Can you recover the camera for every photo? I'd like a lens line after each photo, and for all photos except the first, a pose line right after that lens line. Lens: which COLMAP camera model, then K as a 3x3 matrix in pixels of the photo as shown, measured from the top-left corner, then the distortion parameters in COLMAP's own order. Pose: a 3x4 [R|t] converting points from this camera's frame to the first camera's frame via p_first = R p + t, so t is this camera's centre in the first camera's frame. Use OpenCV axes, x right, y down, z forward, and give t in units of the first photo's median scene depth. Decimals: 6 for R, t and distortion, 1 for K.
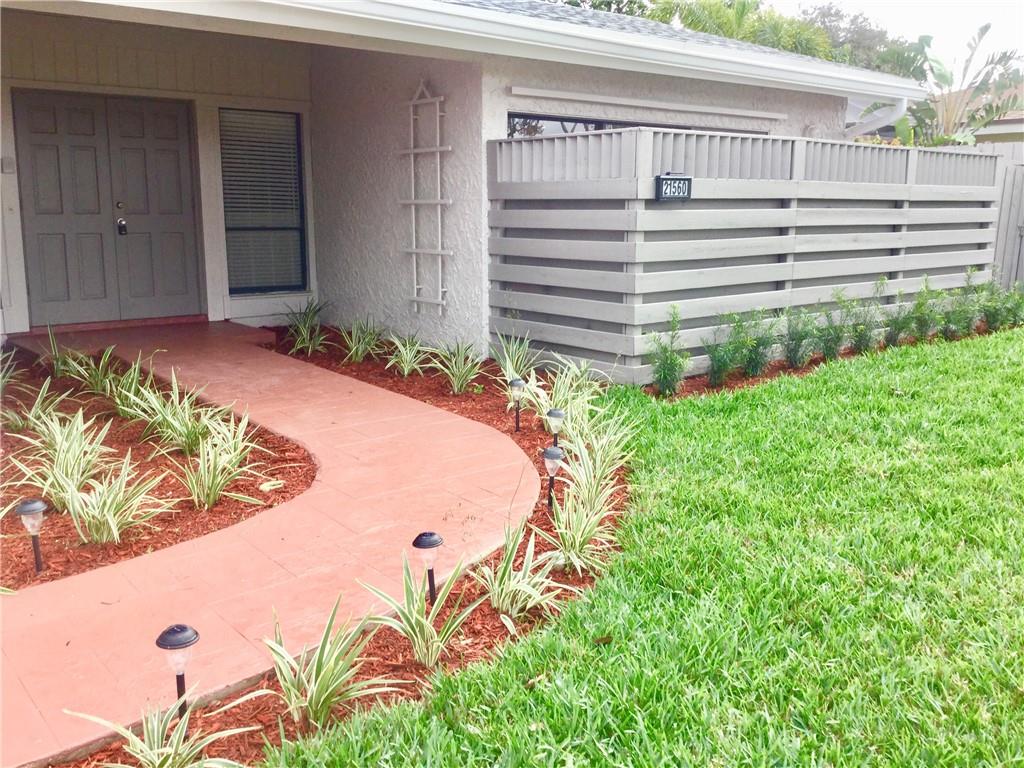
lens RADIAL K [[933.5, 0, 508.0], [0, 933.5, 391.5], [0, 0, 1]] dist [0.038580, 0.000000]
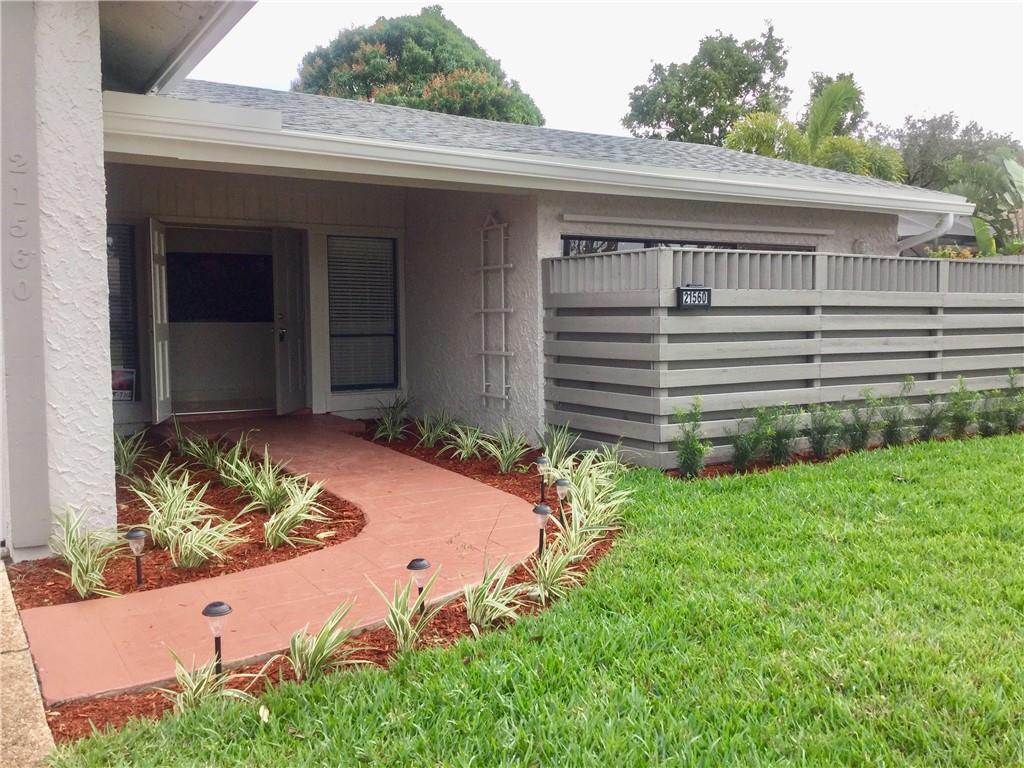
lens RADIAL K [[933.5, 0, 515.7], [0, 933.5, 380.1], [0, 0, 1]] dist [0.038580, 0.000000]
pose [[0.991713, 0.003230, -0.128431, 0.102279], [-0.019410, 0.991976, -0.124927, 0.030536], [0.126997, 0.126385, 0.983818, -0.142993]]
